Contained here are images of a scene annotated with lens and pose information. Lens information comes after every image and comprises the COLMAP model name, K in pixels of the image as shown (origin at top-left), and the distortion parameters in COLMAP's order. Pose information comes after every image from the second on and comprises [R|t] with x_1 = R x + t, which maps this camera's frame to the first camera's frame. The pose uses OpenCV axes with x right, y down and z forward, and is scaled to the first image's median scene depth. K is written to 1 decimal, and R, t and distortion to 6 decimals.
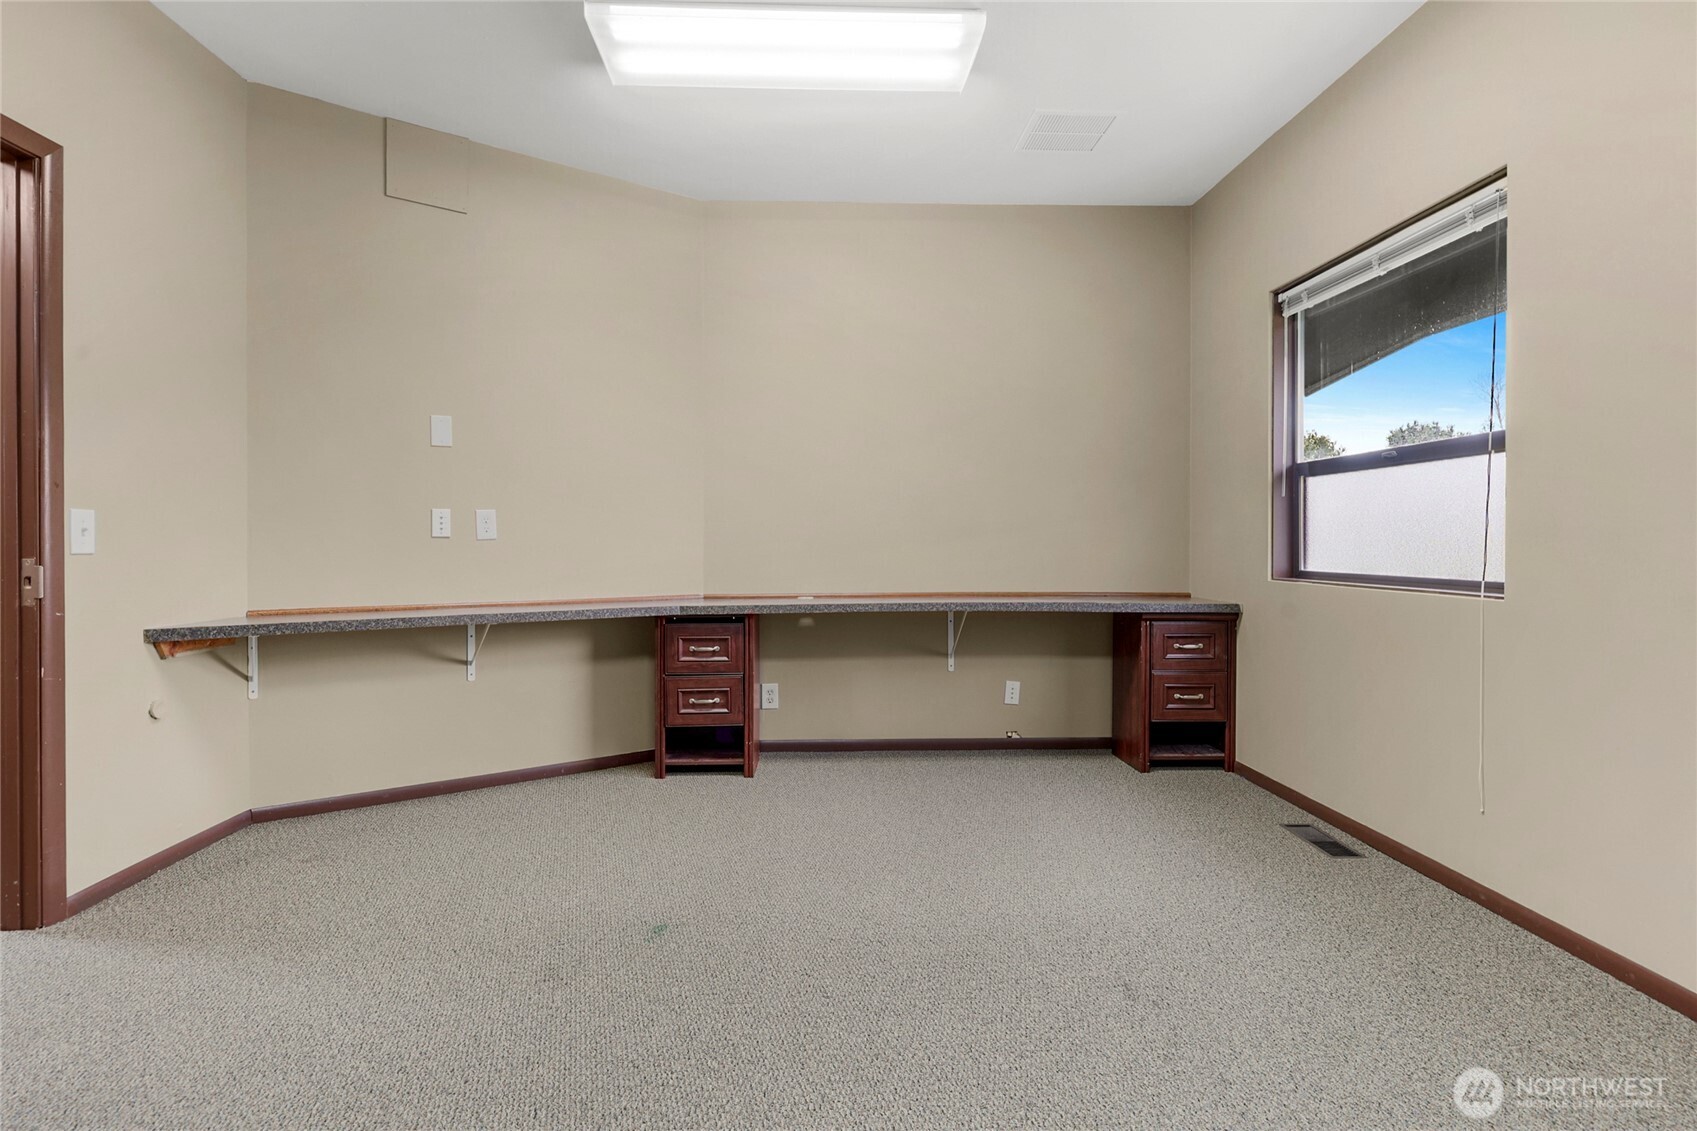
lens RADIAL K [[902.7, 0, 846.1], [0, 902.7, 542.9], [0, 0, 1]] dist [-0.000049, -0.000052]
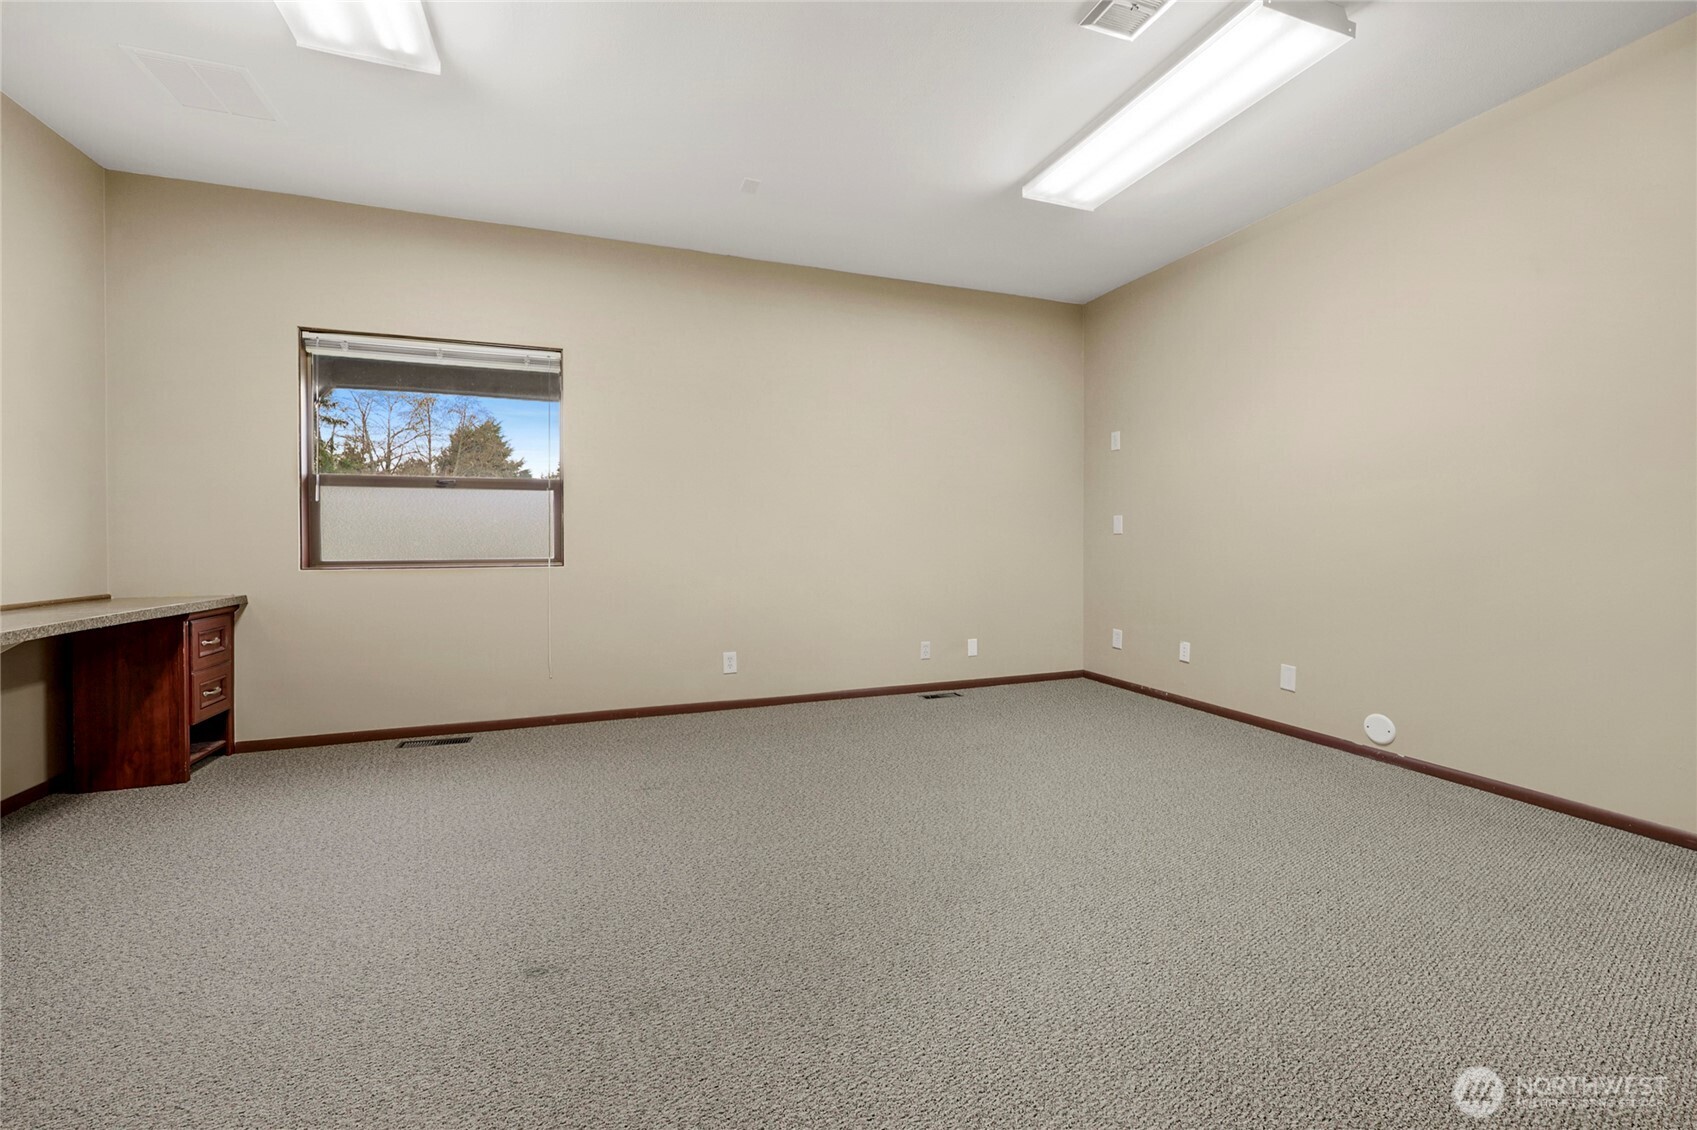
lens RADIAL K [[691.4, 0, 848.7], [0, 691.4, 539.6], [0, 0, 1]] dist [0.002805, 0.000249]
pose [[-0.304644, -0.002860, 0.952462, -0.616756], [0.004699, 0.999979, 0.004506, -0.000016], [-0.952455, 0.005848, -0.304624, 0.591724]]
